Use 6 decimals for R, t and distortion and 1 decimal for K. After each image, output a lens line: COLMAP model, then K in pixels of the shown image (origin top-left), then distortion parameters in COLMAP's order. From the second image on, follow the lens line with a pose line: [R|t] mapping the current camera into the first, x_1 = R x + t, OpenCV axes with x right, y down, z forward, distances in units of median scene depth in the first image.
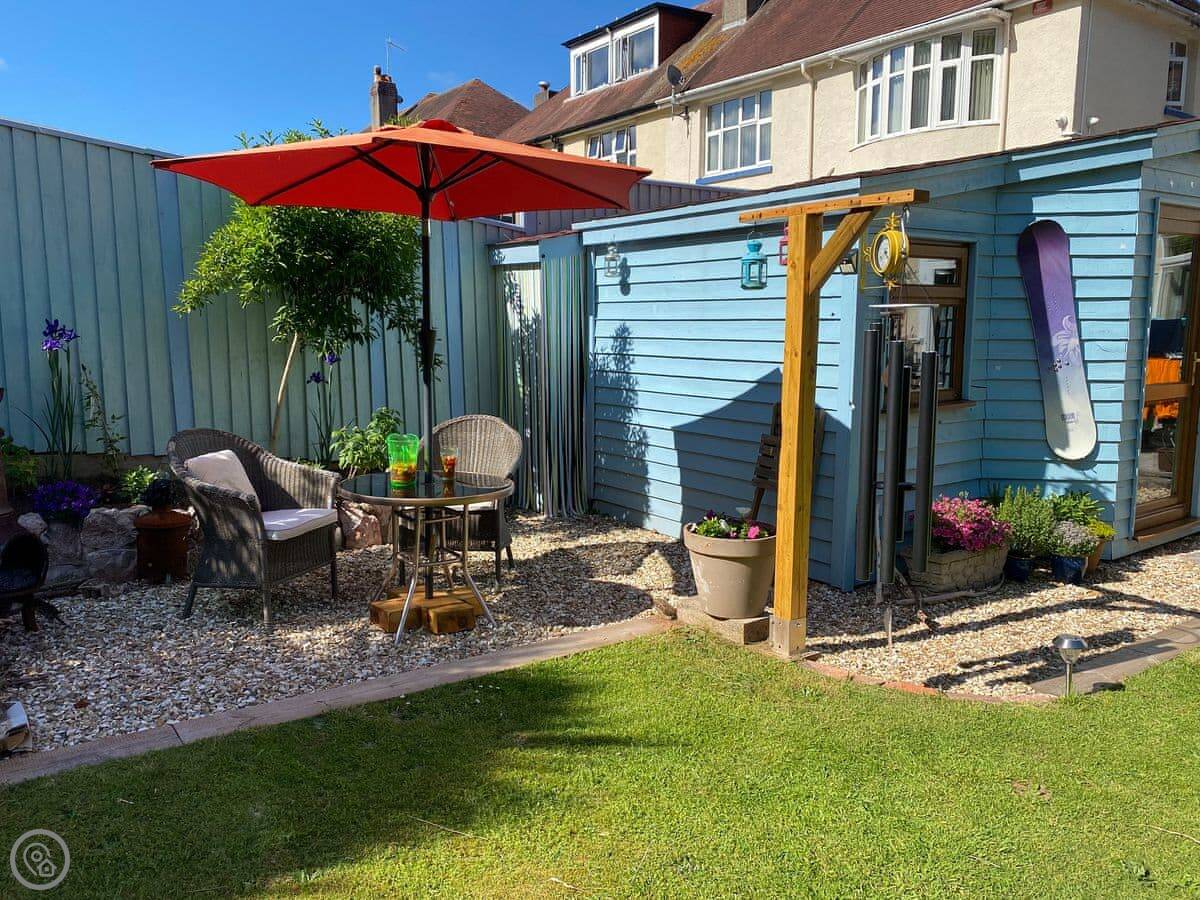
lens RADIAL K [[929.6, 0, 601.7], [0, 929.6, 453.8], [0, 0, 1]] dist [0.040267, -0.050751]
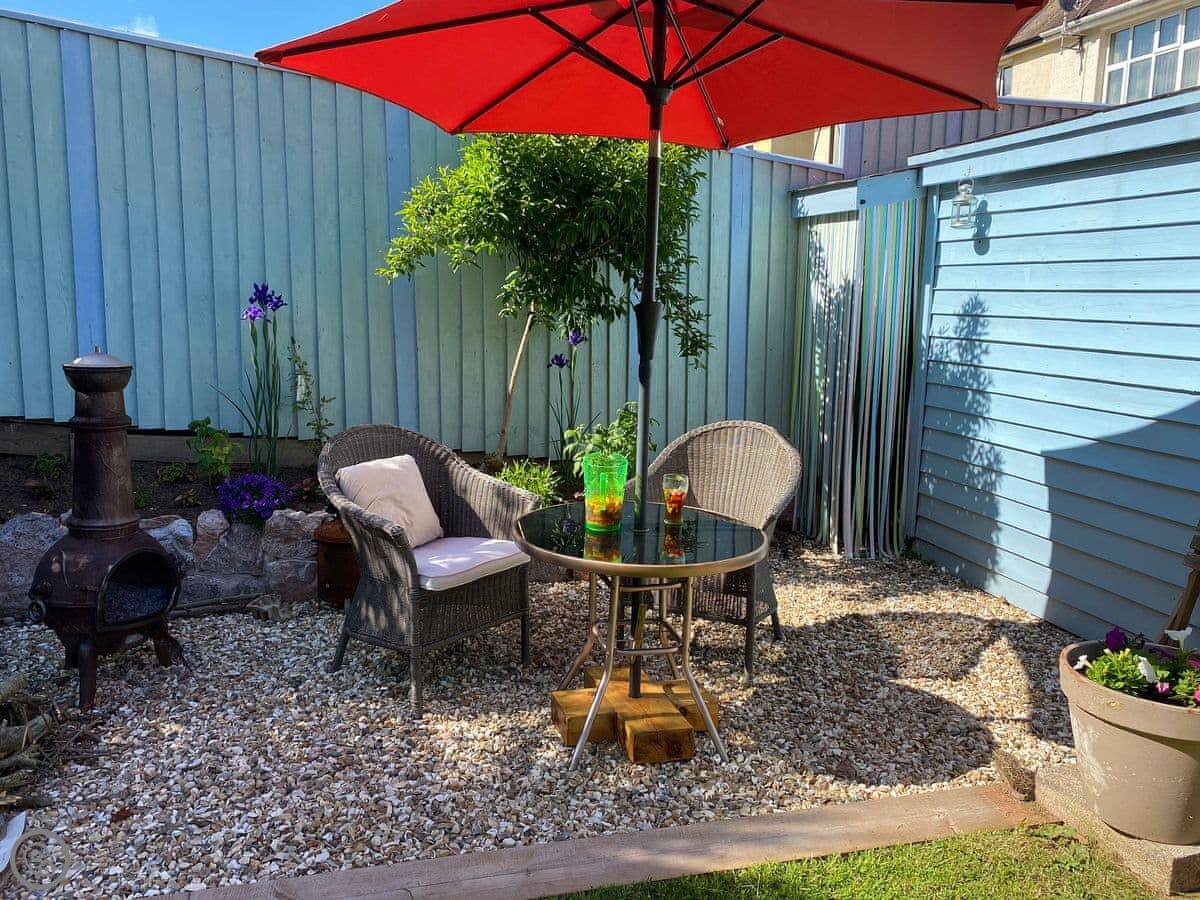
lens RADIAL K [[929.6, 0, 594.0], [0, 929.6, 440.4], [0, 0, 1]] dist [0.040267, -0.050751]
pose [[0.933851, 0.065145, -0.351679, 0.011821], [-0.060214, 0.997874, 0.024954, -0.038072], [0.352557, -0.002127, 0.935788, 0.288612]]
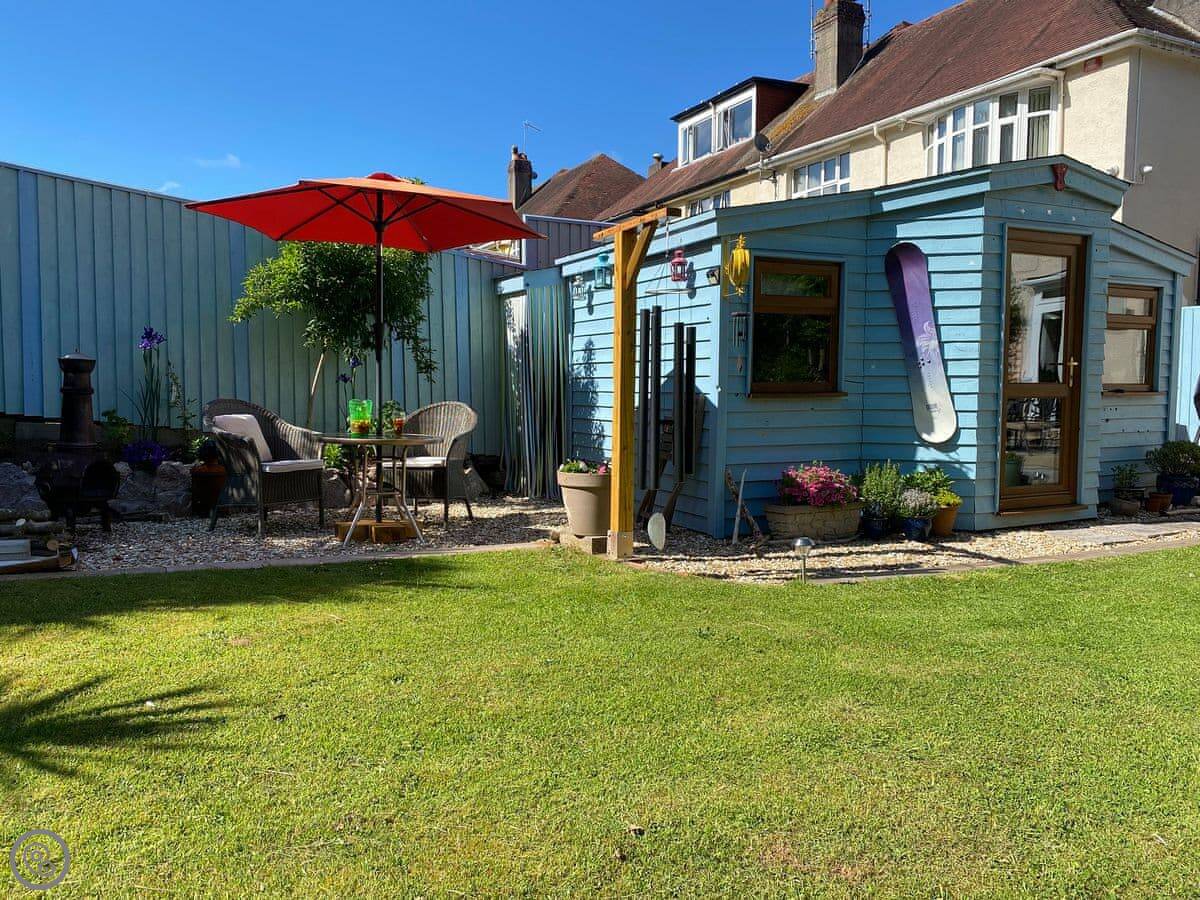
lens RADIAL K [[929.6, 0, 600.5], [0, 929.6, 454.8], [0, 0, 1]] dist [0.040267, -0.050751]
pose [[0.987202, 0.014526, -0.158815, 0.281775], [-0.025508, 0.997405, -0.067332, 0.115063], [0.157425, 0.070521, 0.985010, -0.232795]]
